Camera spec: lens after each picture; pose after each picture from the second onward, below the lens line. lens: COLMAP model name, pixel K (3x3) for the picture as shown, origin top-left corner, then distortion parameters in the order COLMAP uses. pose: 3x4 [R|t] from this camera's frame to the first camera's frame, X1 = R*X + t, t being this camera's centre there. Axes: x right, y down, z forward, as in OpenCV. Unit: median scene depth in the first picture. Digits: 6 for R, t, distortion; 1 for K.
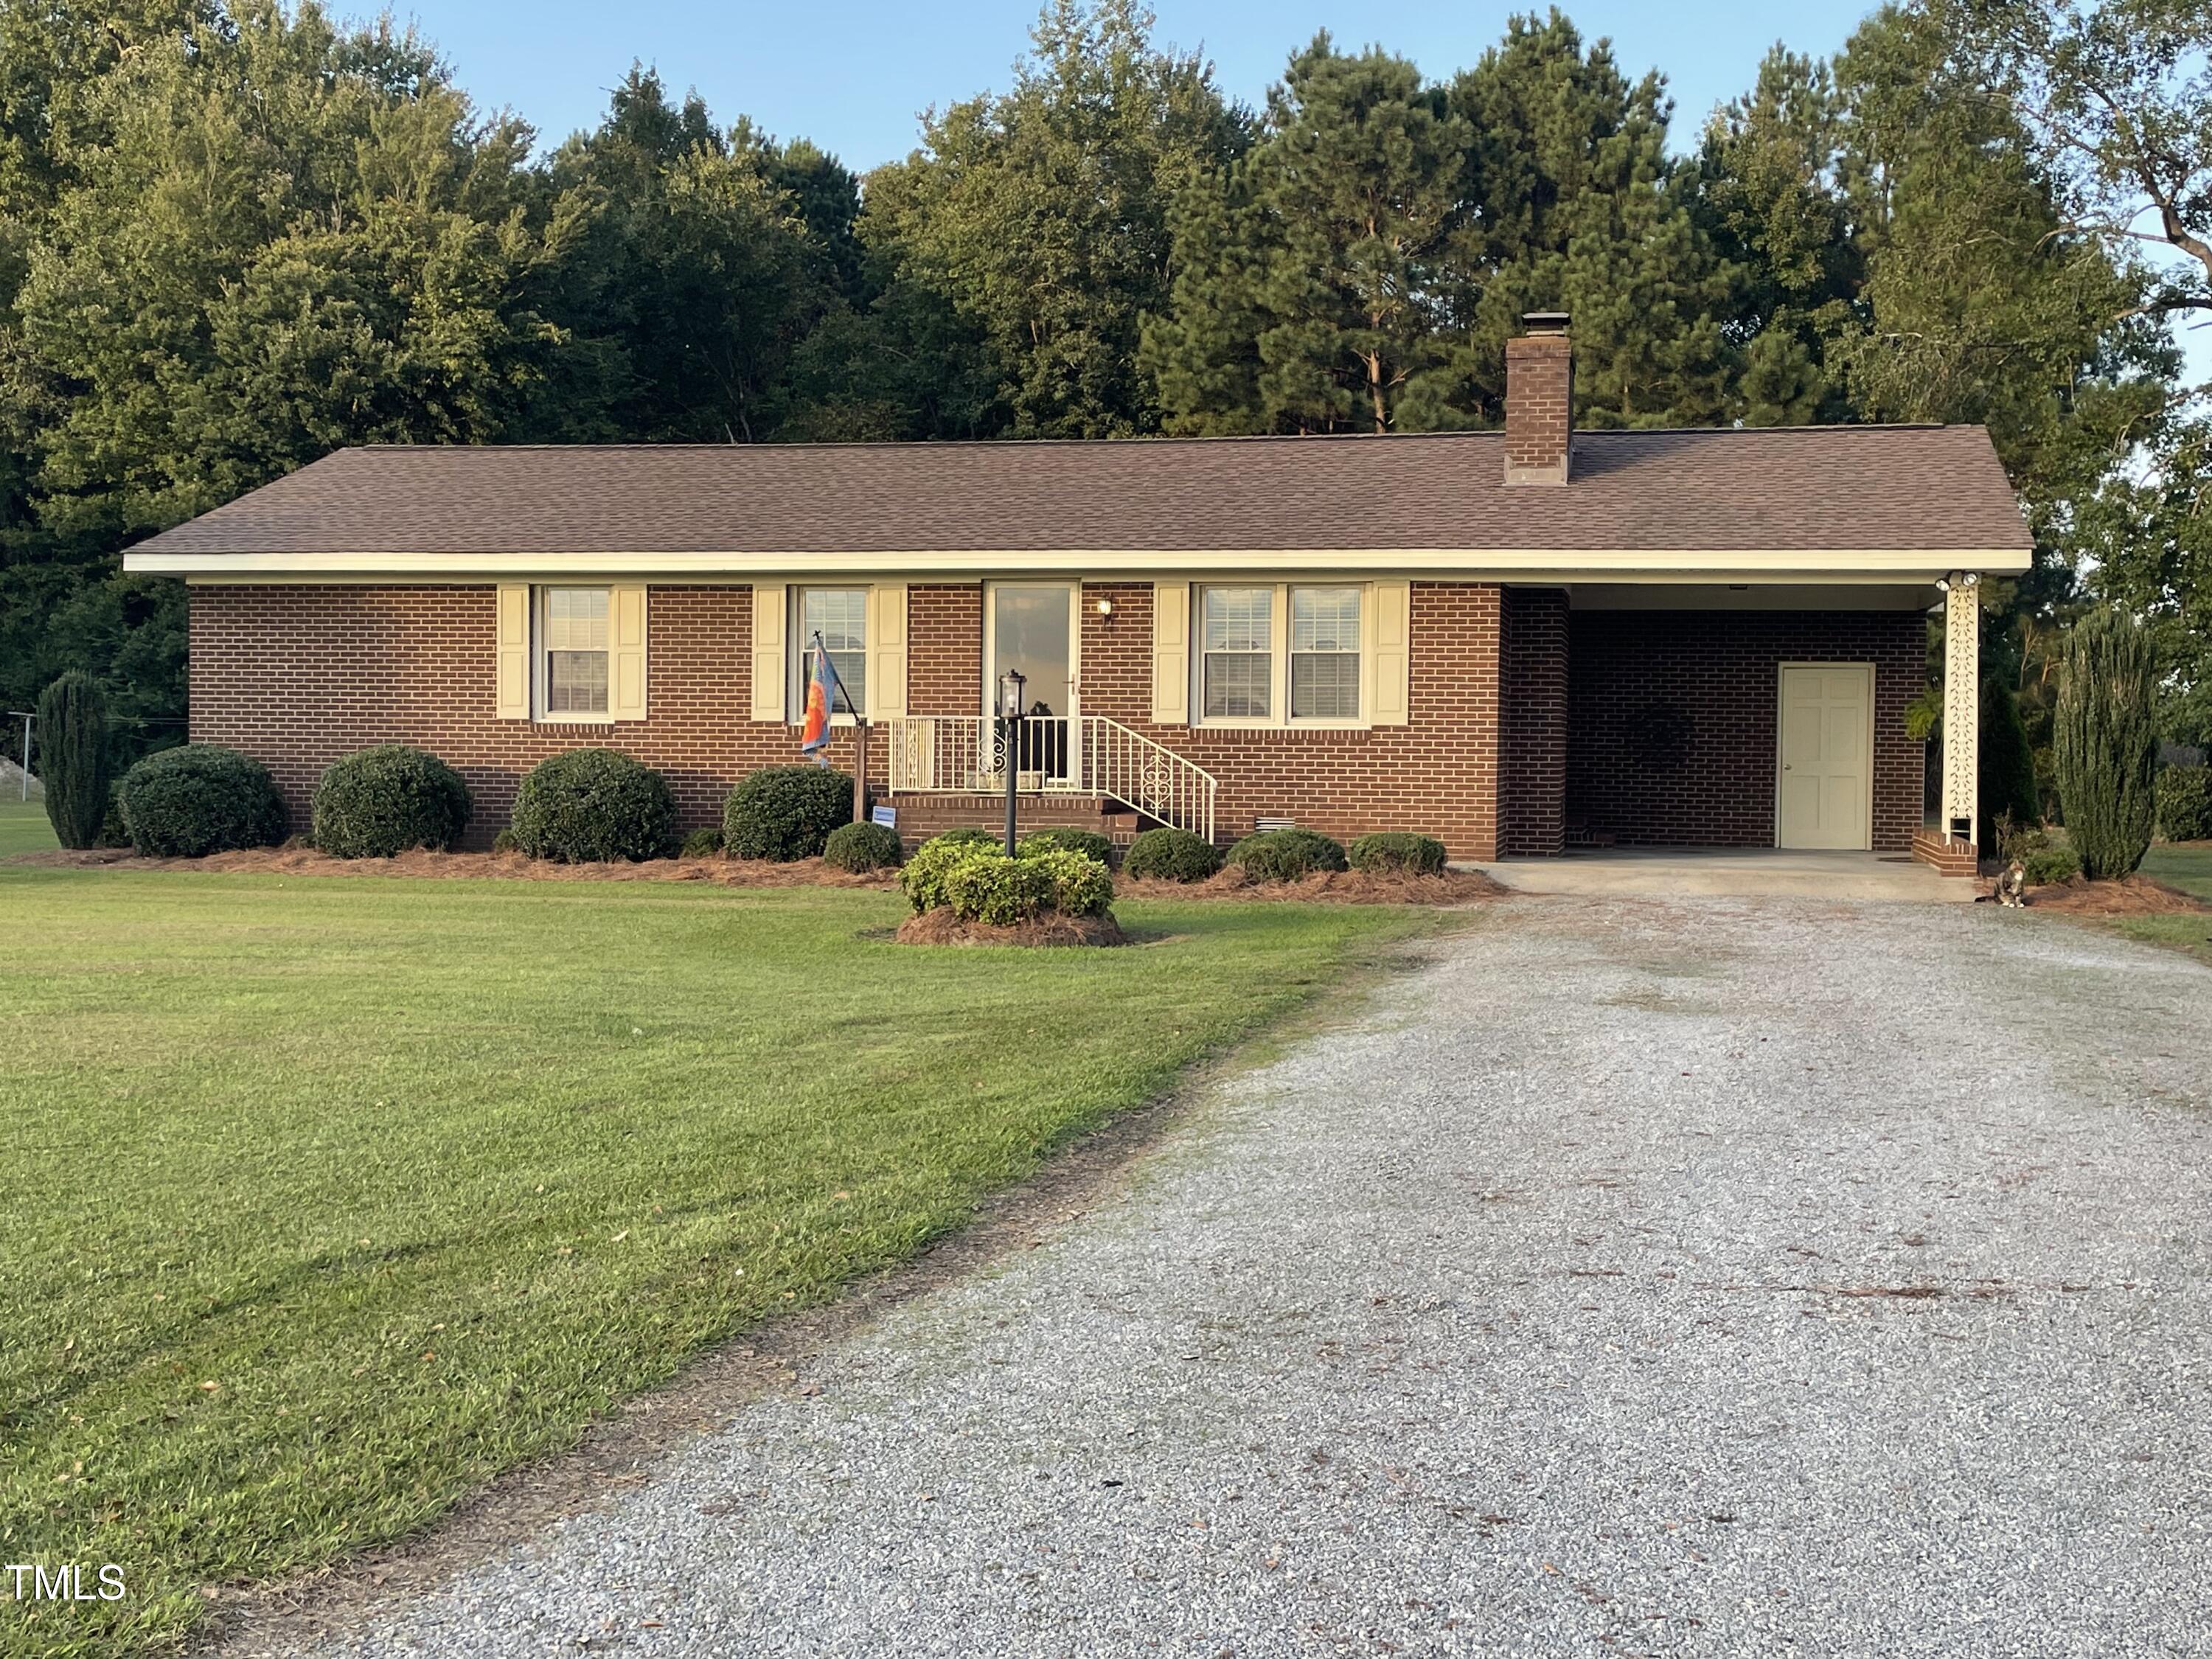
lens RADIAL K [[2566.9, 0, 1131.7], [0, 2566.9, 799.7], [0, 0, 1]] dist [0.060747, 0.000000]
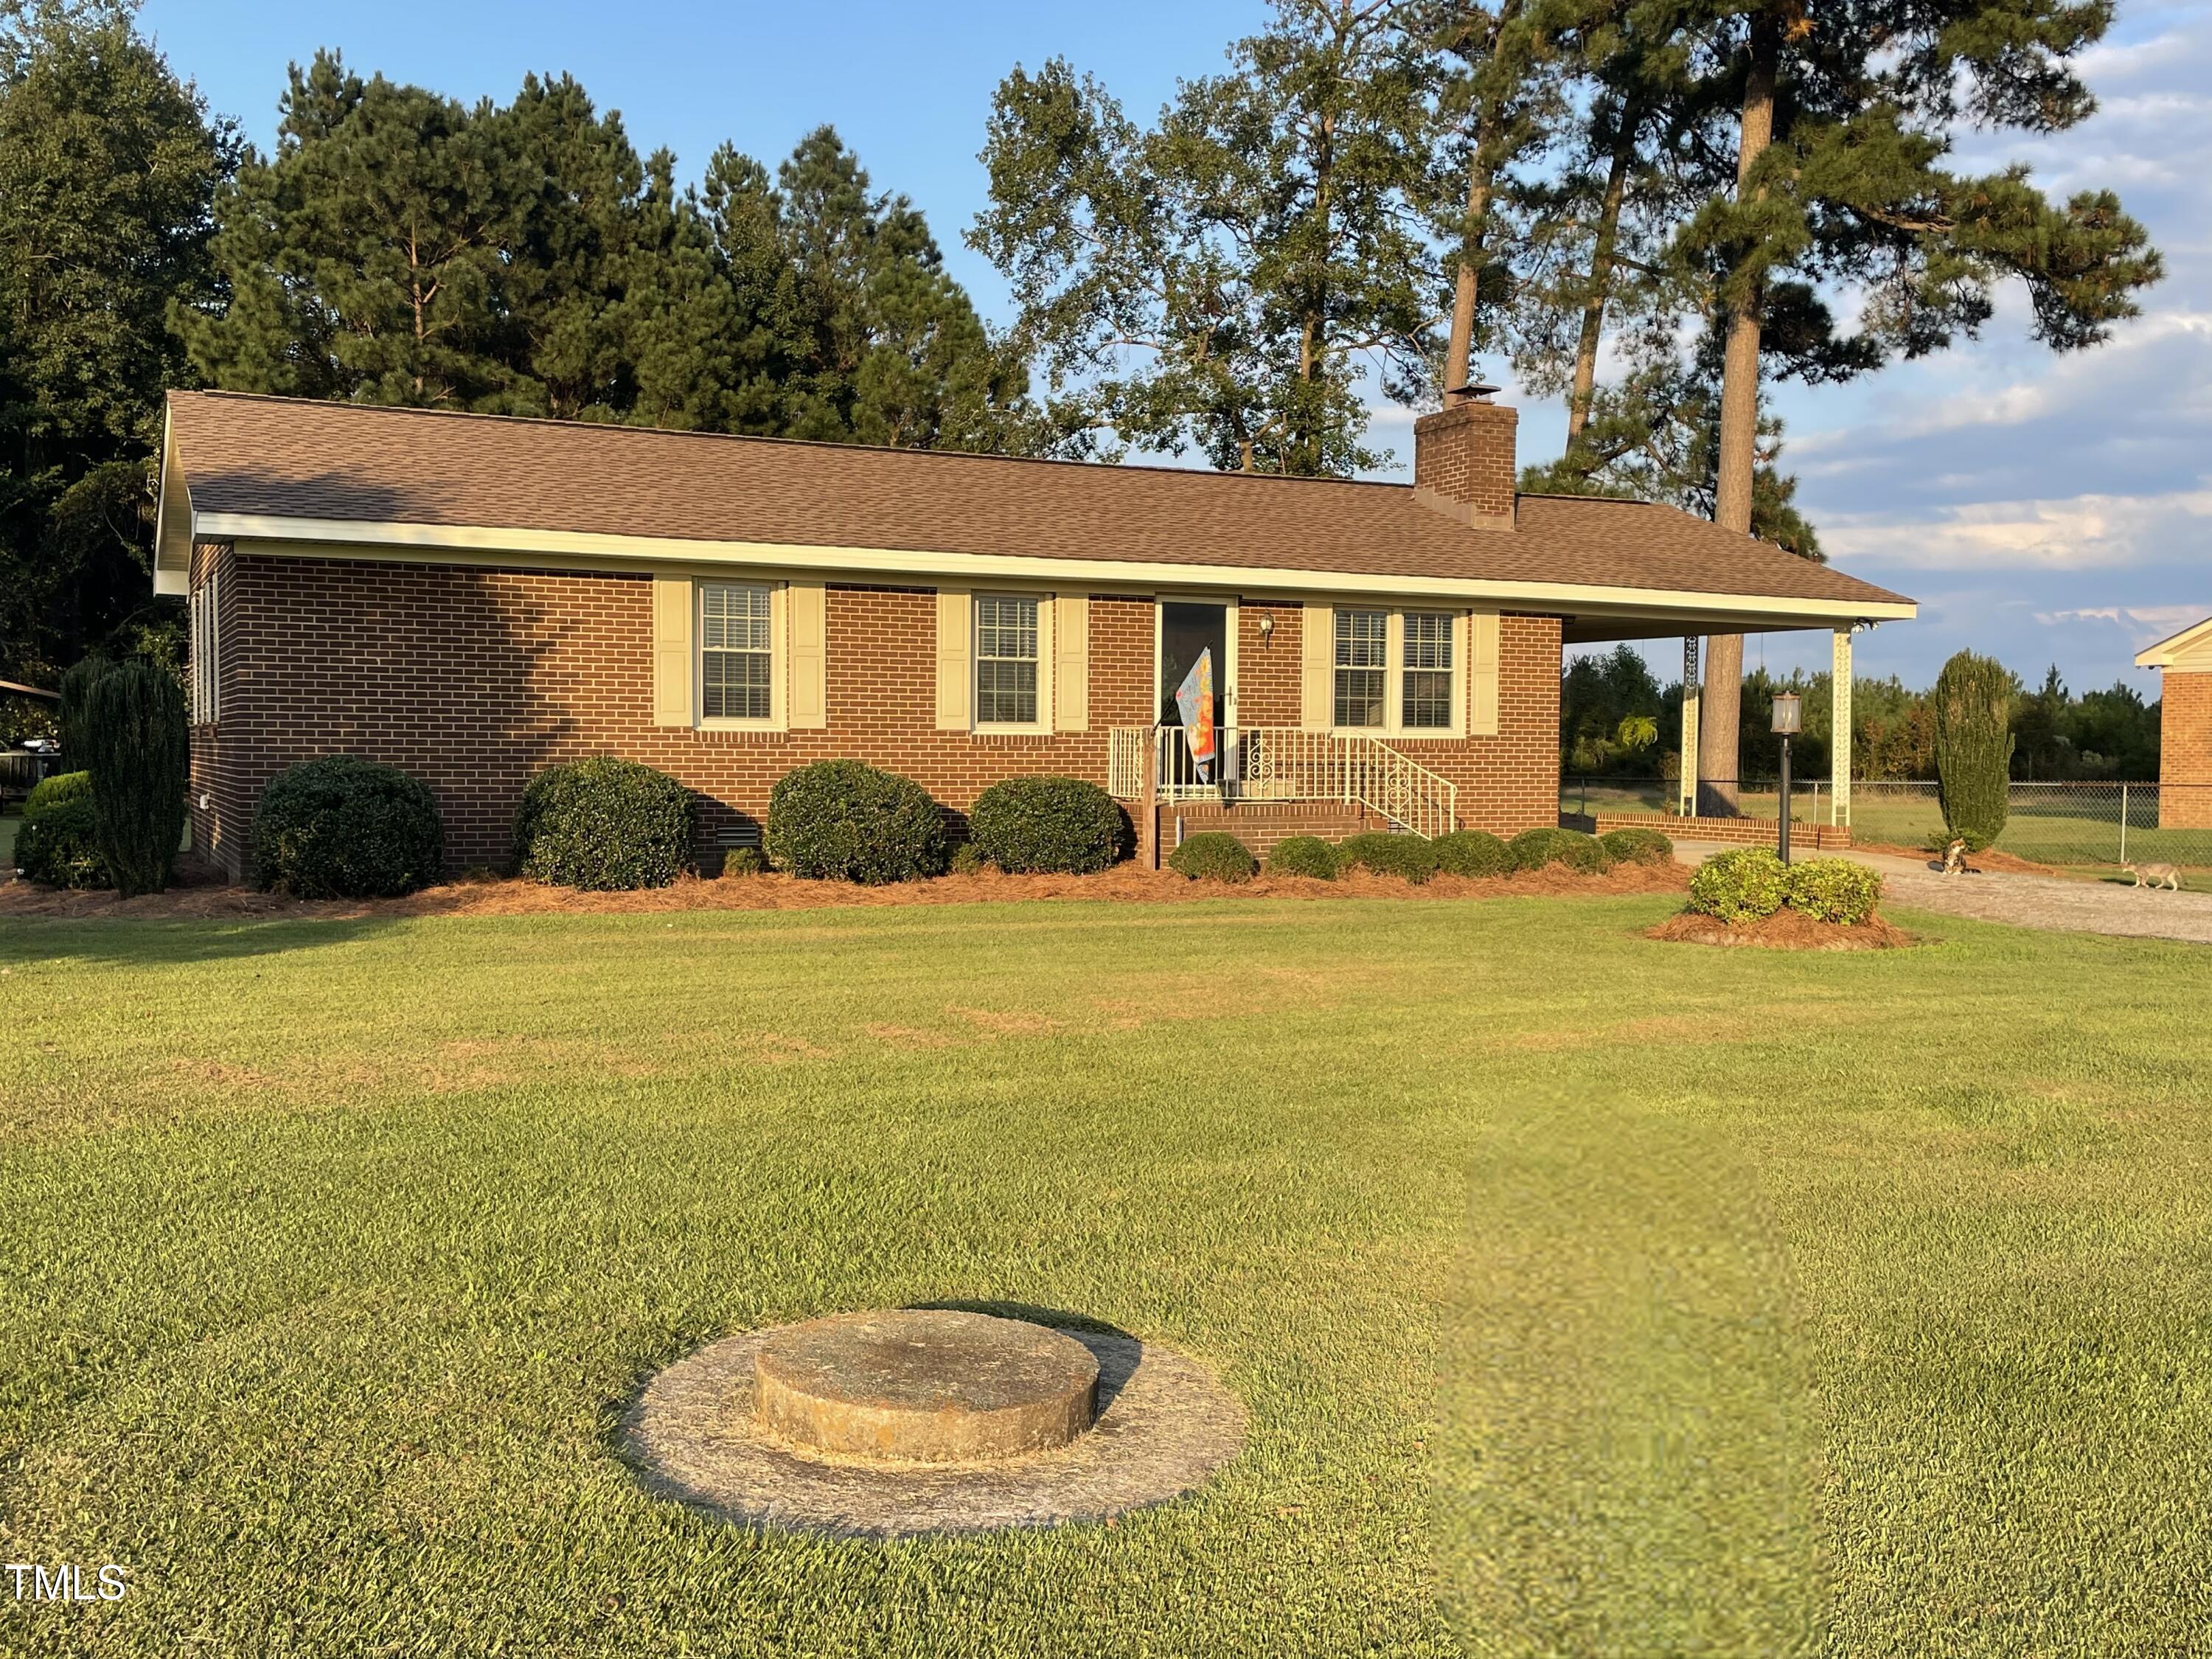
lens RADIAL K [[2116.7, 0, 1095.7], [0, 2116.7, 849.5], [0, 0, 1]] dist [0.042220, 0.000000]
pose [[0.788864, -0.032999, 0.613681, -0.561634], [0.012461, 0.999211, 0.037711, -0.014127], [-0.614441, -0.022102, 0.788653, 0.322697]]
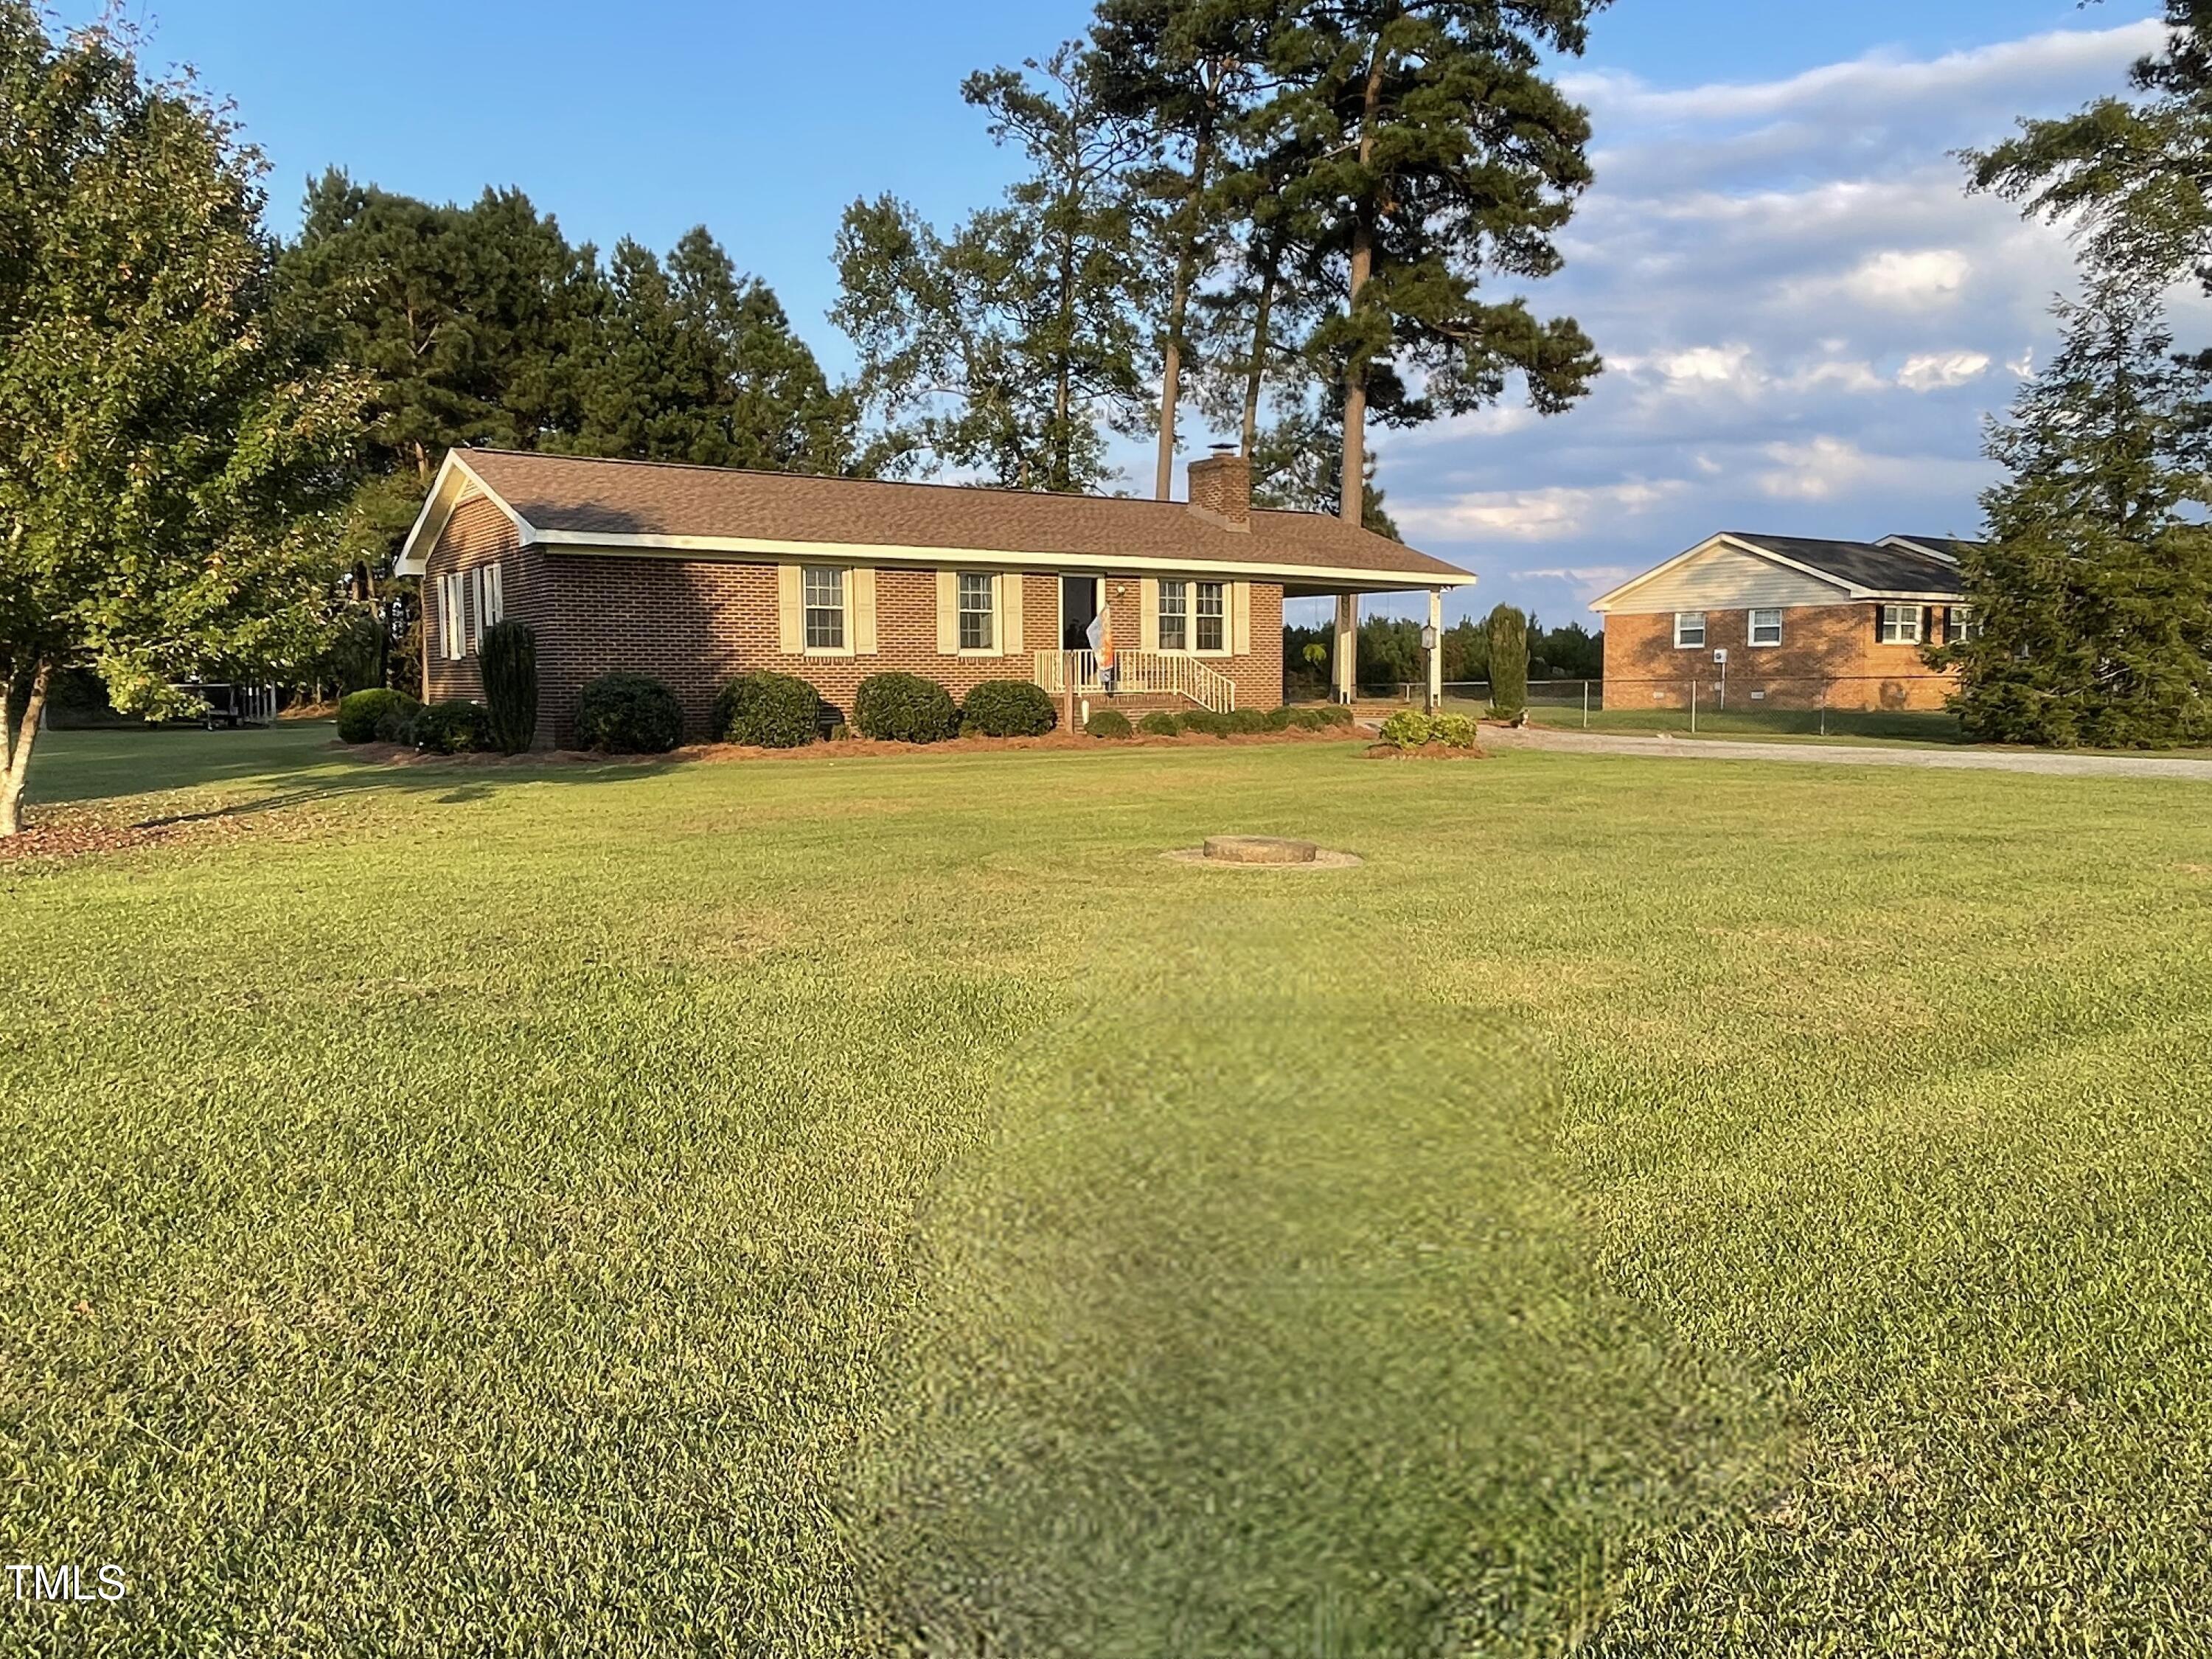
lens RADIAL K [[1596.1, 0, 1094.4], [0, 1596.1, 837.7], [0, 0, 1]] dist [0.003588, -0.012402]
pose [[0.681152, -0.087610, 0.726882, -0.786476], [0.027938, 0.995202, 0.093770, -0.006088], [-0.731609, -0.043564, 0.680331, 0.226056]]
